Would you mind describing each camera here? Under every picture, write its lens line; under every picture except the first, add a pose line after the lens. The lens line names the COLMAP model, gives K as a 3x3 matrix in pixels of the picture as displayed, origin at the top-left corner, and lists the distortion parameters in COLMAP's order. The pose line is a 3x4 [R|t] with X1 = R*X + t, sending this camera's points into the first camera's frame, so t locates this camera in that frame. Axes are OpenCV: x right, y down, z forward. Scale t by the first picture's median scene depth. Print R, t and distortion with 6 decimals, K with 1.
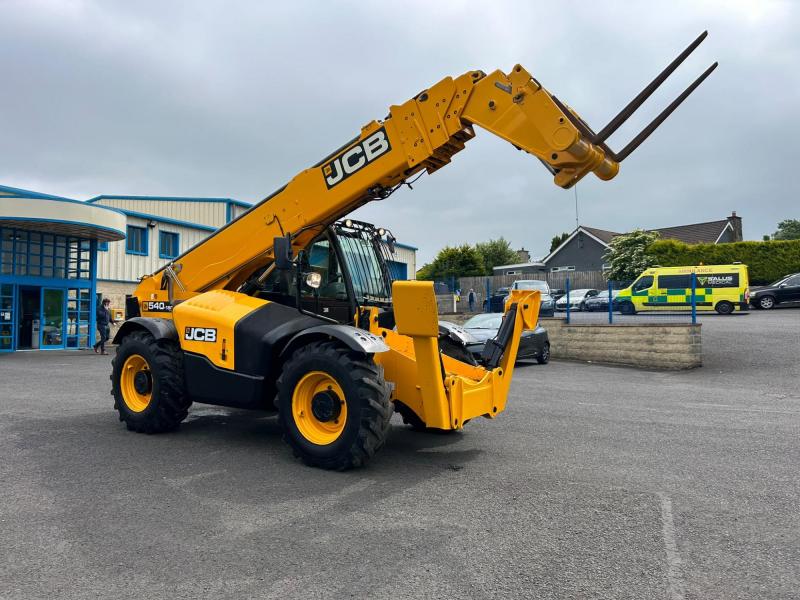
lens RADIAL K [[602.9, 0, 396.6], [0, 602.9, 298.2], [0, 0, 1]] dist [0.050805, -0.039245]
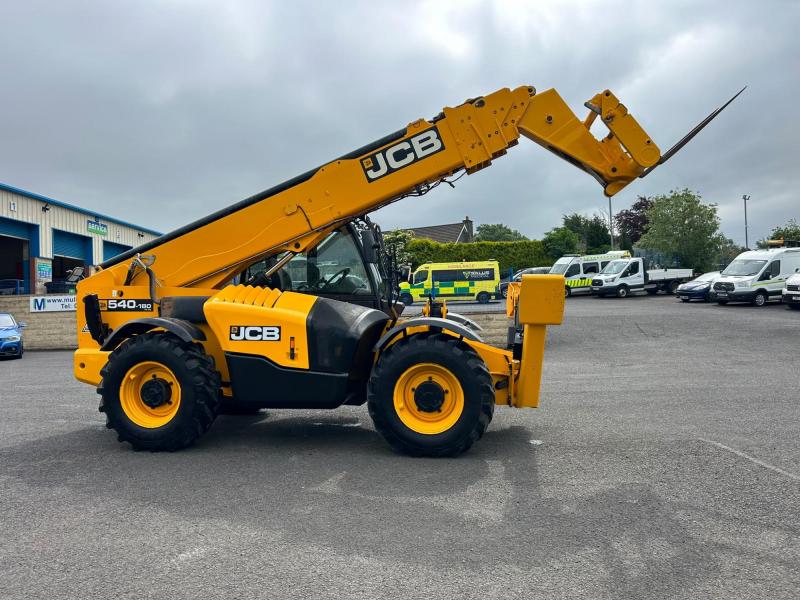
lens RADIAL K [[600.2, 0, 395.9], [0, 600.2, 297.8], [0, 0, 1]] dist [0.074731, -0.093374]
pose [[0.902191, -0.017241, 0.430991, -0.504434], [0.013286, 0.999837, 0.012185, -0.001967], [-0.431131, -0.005267, 0.902274, 0.086339]]
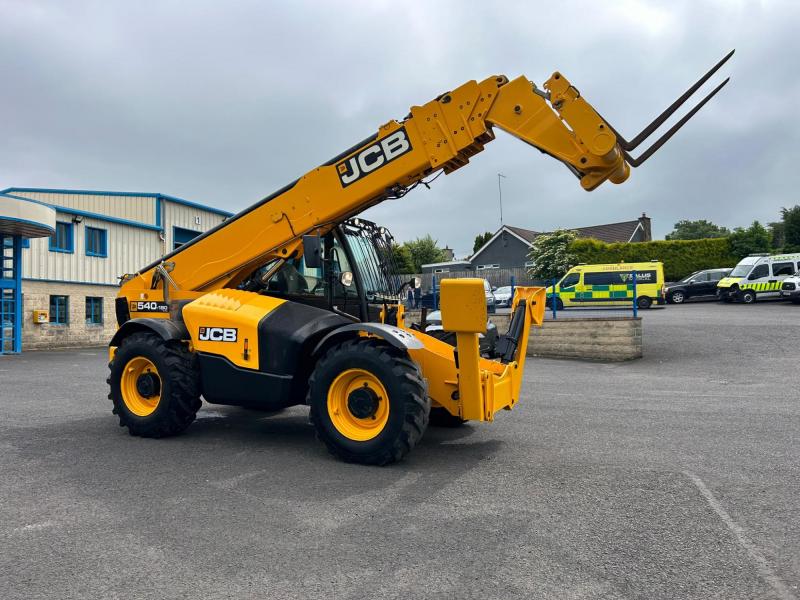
lens RADIAL K [[601.7, 0, 396.5], [0, 601.7, 305.8], [0, 0, 1]] dist [0.064626, -0.066983]
pose [[0.990805, -0.010243, 0.134906, -0.163186], [0.008054, 0.999827, 0.016760, -0.000500], [-0.135055, -0.015519, 0.990717, -0.006206]]
